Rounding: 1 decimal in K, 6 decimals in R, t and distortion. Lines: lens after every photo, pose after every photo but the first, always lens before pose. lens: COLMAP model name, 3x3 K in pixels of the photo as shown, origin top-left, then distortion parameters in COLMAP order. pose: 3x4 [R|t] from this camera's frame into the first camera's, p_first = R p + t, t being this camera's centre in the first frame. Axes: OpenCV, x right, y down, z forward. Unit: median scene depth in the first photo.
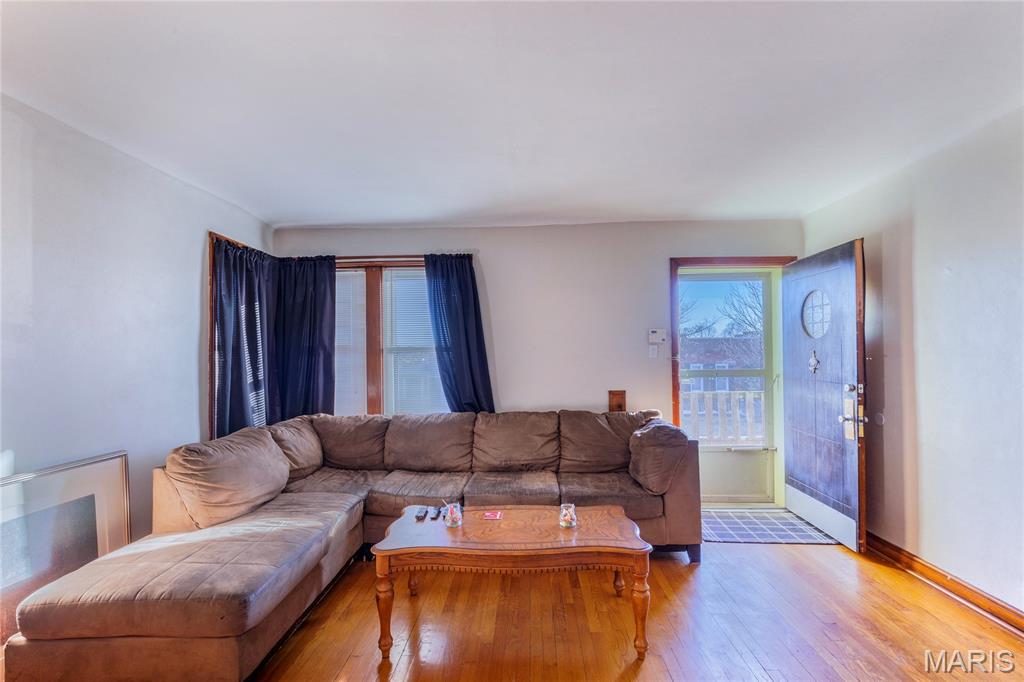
lens RADIAL K [[452.0, 0, 513.2], [0, 452.0, 349.2], [0, 0, 1]] dist [0.002293, 0.000172]
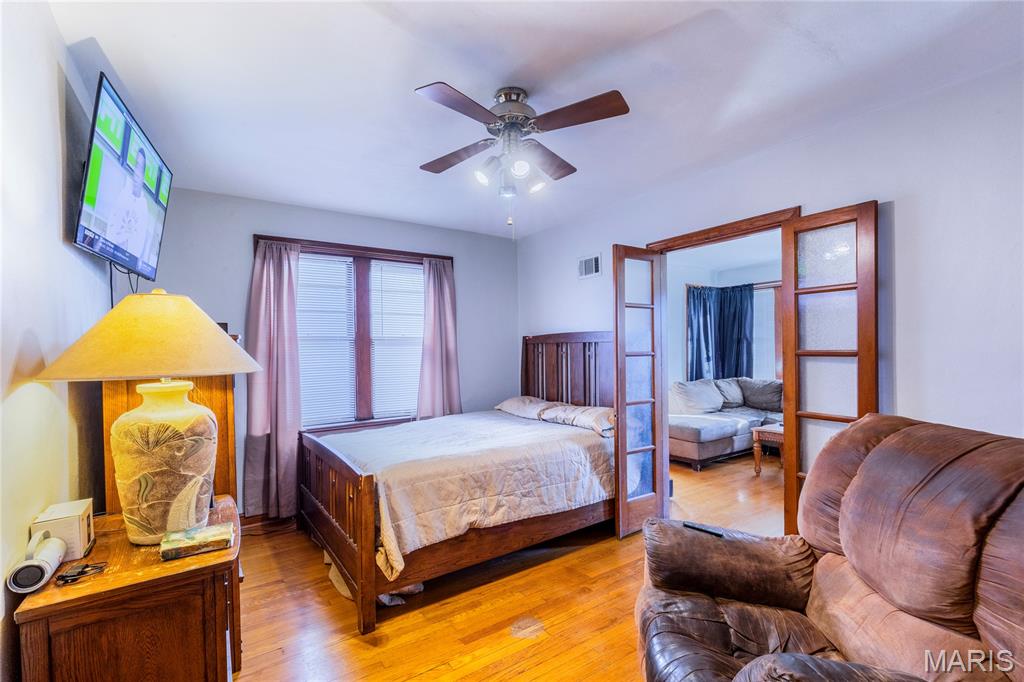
lens RADIAL K [[452.0, 0, 513.2], [0, 452.0, 349.2], [0, 0, 1]] dist [0.002293, 0.000172]
pose [[0.583581, 0.008290, -0.812013, 0.500104], [0.016328, 0.999626, 0.021940, -0.017871], [0.811891, -0.026062, 0.583227, -0.779117]]
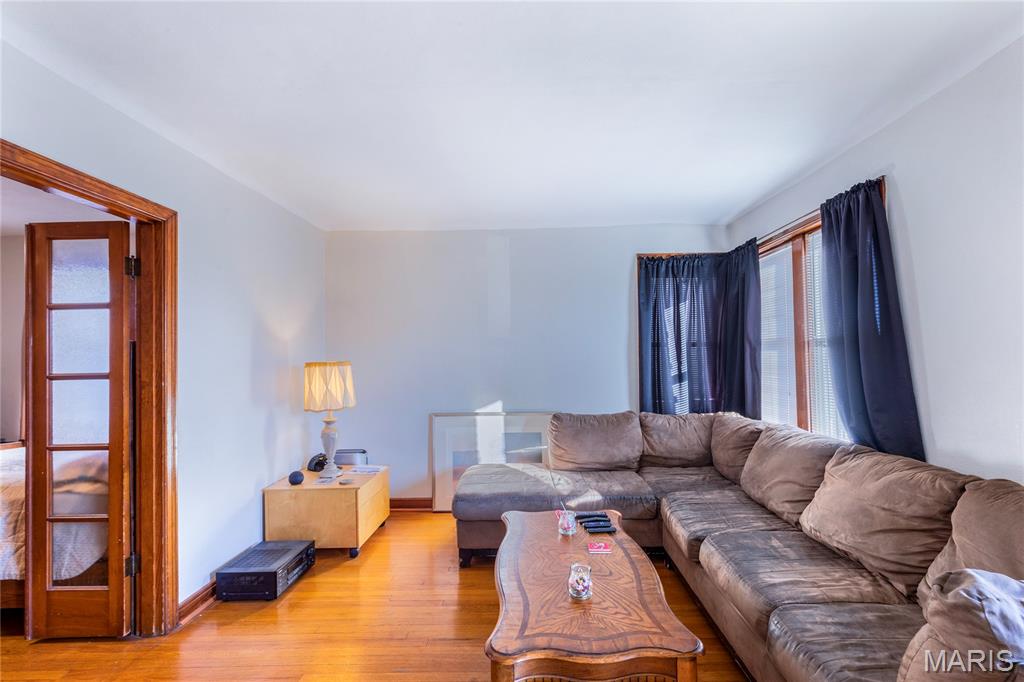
lens RADIAL K [[452.0, 0, 513.2], [0, 452.0, 349.2], [0, 0, 1]] dist [0.002293, 0.000172]
pose [[0.019280, -0.004110, -0.999806, 0.546044], [0.031316, 0.999503, -0.003505, 0.000120], [0.999324, -0.031243, 0.019399, 0.574343]]
